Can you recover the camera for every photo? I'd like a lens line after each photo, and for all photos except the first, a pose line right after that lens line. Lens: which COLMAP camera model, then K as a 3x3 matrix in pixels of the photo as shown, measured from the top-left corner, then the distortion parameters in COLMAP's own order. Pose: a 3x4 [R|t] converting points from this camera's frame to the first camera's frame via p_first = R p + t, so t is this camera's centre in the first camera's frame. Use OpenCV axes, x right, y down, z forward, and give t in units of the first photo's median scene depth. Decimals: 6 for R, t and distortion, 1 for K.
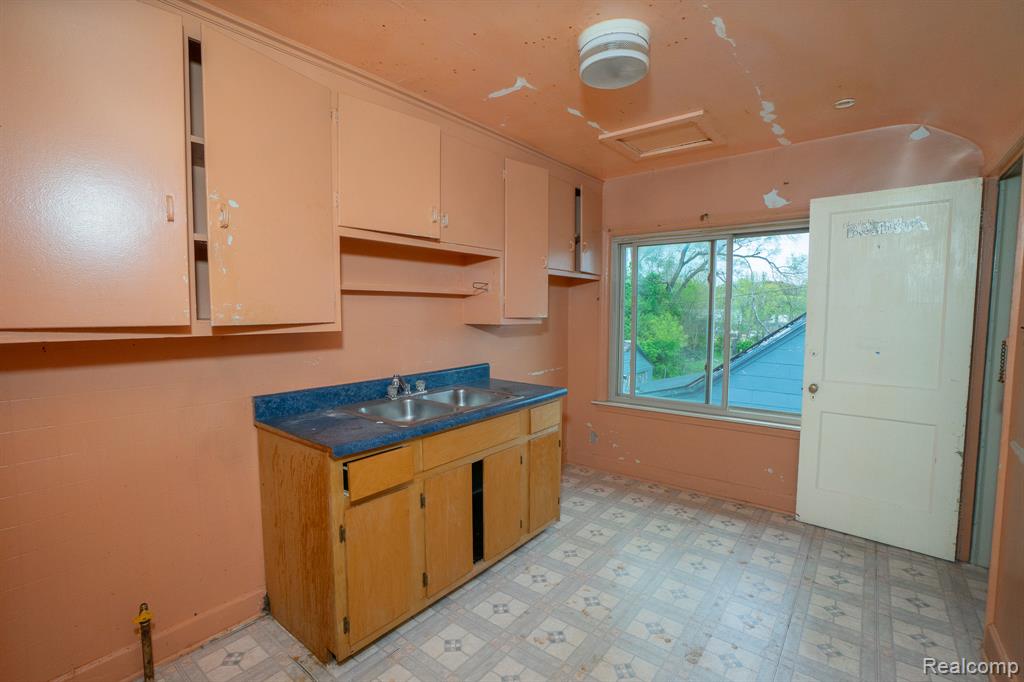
lens RADIAL K [[464.5, 0, 512.2], [0, 464.5, 340.8], [0, 0, 1]] dist [-0.030066, 0.003096]
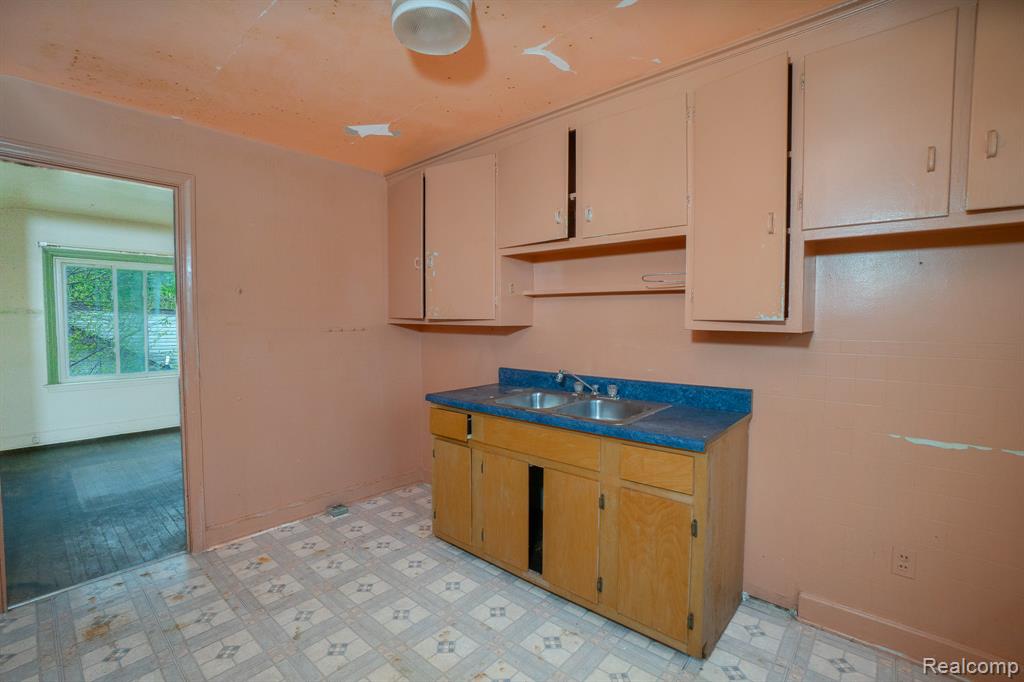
lens RADIAL K [[464.5, 0, 512.0], [0, 464.5, 340.7], [0, 0, 1]] dist [-0.030066, 0.003096]
pose [[-0.049462, 0.047028, -0.997668, 0.869351], [-0.069894, 0.996279, 0.050428, -0.044168], [0.996327, 0.072225, -0.045991, 0.969273]]
